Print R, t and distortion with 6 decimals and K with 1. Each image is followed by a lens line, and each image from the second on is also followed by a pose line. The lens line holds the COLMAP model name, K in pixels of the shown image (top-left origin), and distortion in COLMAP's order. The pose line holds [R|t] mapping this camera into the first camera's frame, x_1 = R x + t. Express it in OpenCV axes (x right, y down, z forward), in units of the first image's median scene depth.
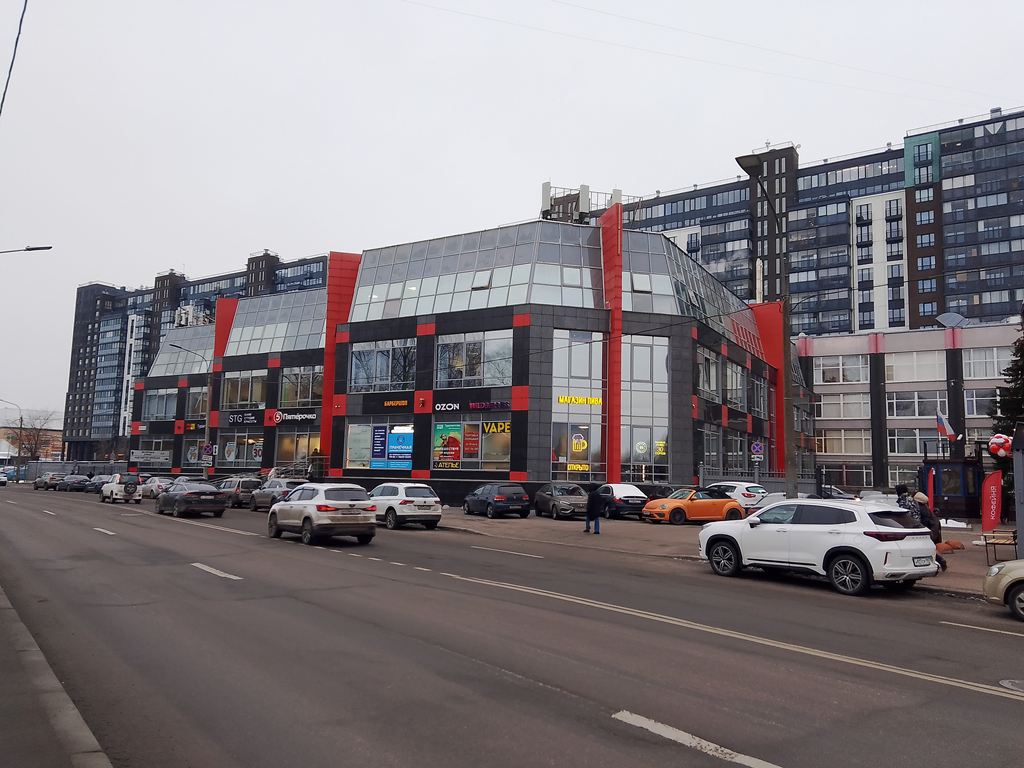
lens RADIAL K [[773.7, 0, 512.0], [0, 773.7, 384.0], [0, 0, 1]] dist [0.101270, -0.082998]
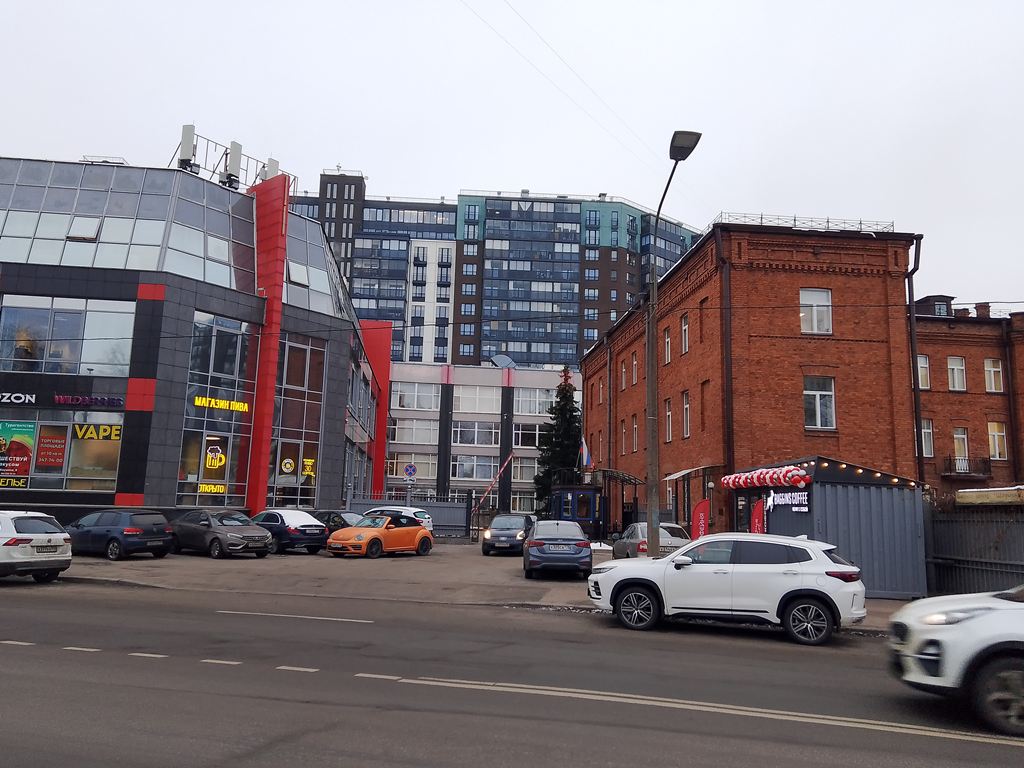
lens RADIAL K [[768.5, 0, 512.0], [0, 768.5, 384.0], [0, 0, 1]] dist [0.105514, -0.106818]
pose [[0.809009, 0.098175, 0.579539, -0.052800], [-0.082245, 0.995160, -0.053773, 0.007346], [-0.582014, -0.004162, 0.813168, 0.068182]]
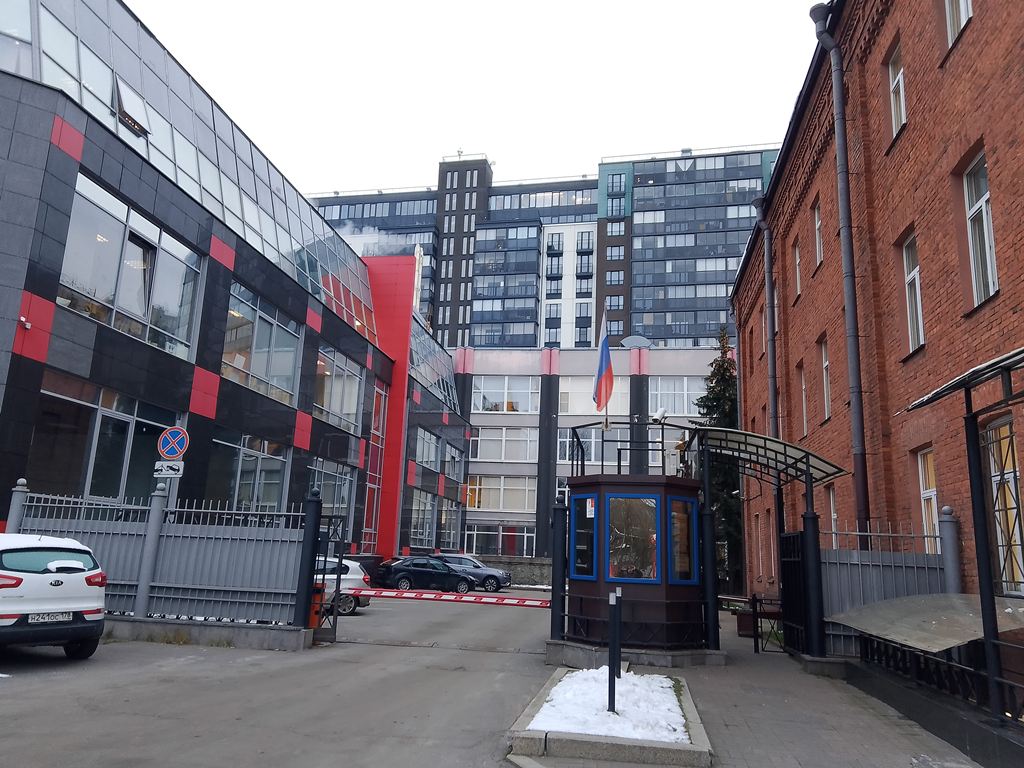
lens RADIAL K [[768.5, 0, 512.0], [0, 768.5, 384.0], [0, 0, 1]] dist [0.105514, -0.106818]
pose [[0.936017, 0.091654, 0.339811, 0.130631], [-0.060576, 0.993042, -0.100986, 0.032053], [-0.346702, 0.073941, 0.935056, 0.238122]]
